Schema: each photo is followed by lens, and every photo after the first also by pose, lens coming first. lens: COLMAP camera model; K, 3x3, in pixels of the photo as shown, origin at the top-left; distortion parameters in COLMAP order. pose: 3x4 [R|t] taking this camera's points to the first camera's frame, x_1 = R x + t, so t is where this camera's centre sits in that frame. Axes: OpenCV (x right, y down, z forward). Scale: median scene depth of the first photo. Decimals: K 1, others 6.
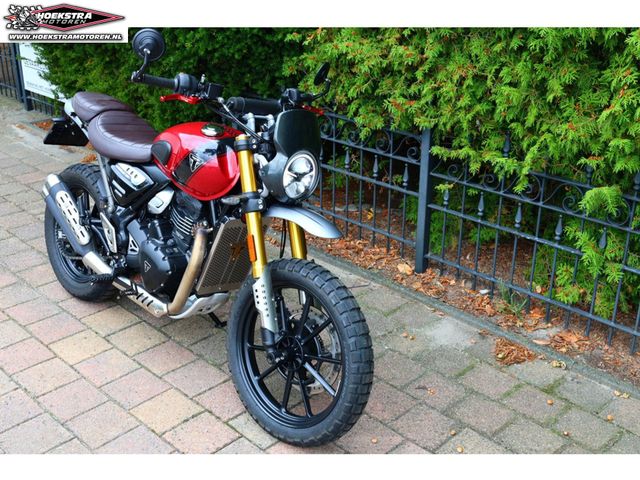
lens RADIAL K [[769.6, 0, 317.1], [0, 769.6, 242.1], [0, 0, 1]] dist [0.009853, 0.000000]
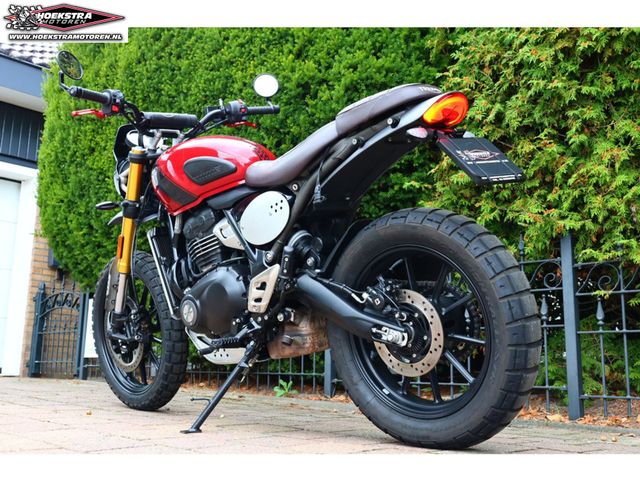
lens RADIAL K [[706.6, 0, 317.3], [0, 706.6, 241.4], [0, 0, 1]] dist [-0.007644, 0.000000]
pose [[0.999693, 0.020942, 0.013214, -0.203046], [-0.009846, 0.825792, -0.563888, 0.395101], [-0.022721, 0.563585, 0.825745, 0.343495]]
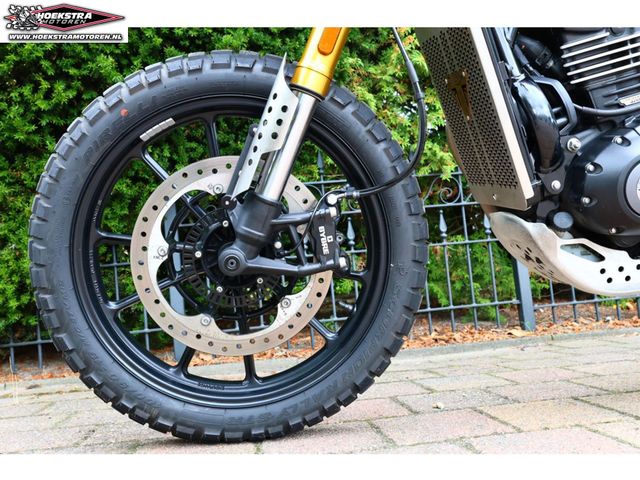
lens RADIAL K [[601.3, 0, 322.1], [0, 601.3, 238.8], [0, 0, 1]] dist [0.010915, 0.000000]
pose [[0.600808, 0.009354, 0.799339, -0.658507], [0.405534, 0.858143, -0.314854, 0.083605], [-0.688892, 0.513326, 0.511786, 0.984287]]
